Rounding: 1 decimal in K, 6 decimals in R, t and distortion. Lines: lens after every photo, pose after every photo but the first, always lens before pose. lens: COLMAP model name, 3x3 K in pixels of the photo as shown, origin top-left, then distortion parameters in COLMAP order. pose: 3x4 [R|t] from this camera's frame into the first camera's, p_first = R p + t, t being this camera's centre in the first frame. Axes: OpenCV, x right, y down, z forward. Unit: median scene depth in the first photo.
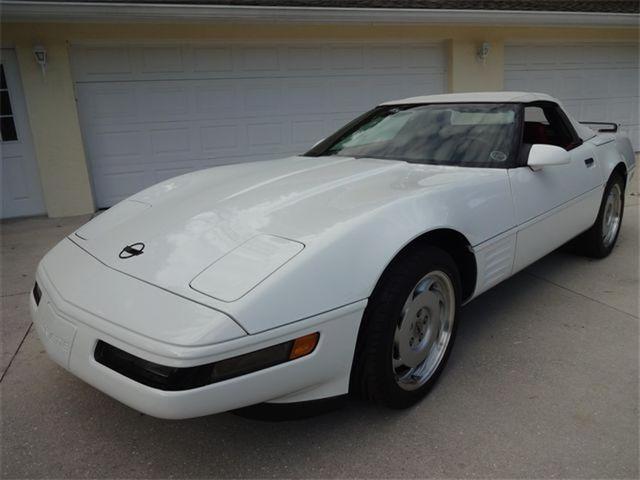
lens RADIAL K [[471.4, 0, 321.6], [0, 471.4, 239.0], [0, 0, 1]] dist [-0.012653, 0.003268]
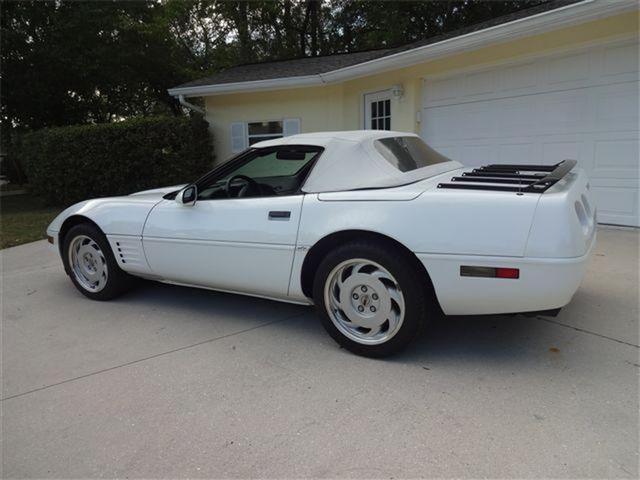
lens RADIAL K [[471.4, 0, 321.8], [0, 471.4, 238.3], [0, 0, 1]] dist [-0.012653, 0.003268]
pose [[0.243092, 0.218736, -0.945019, 1.920288], [-0.210058, 0.962996, 0.168862, -0.384387], [0.946986, 0.157460, 0.280044, 1.097162]]
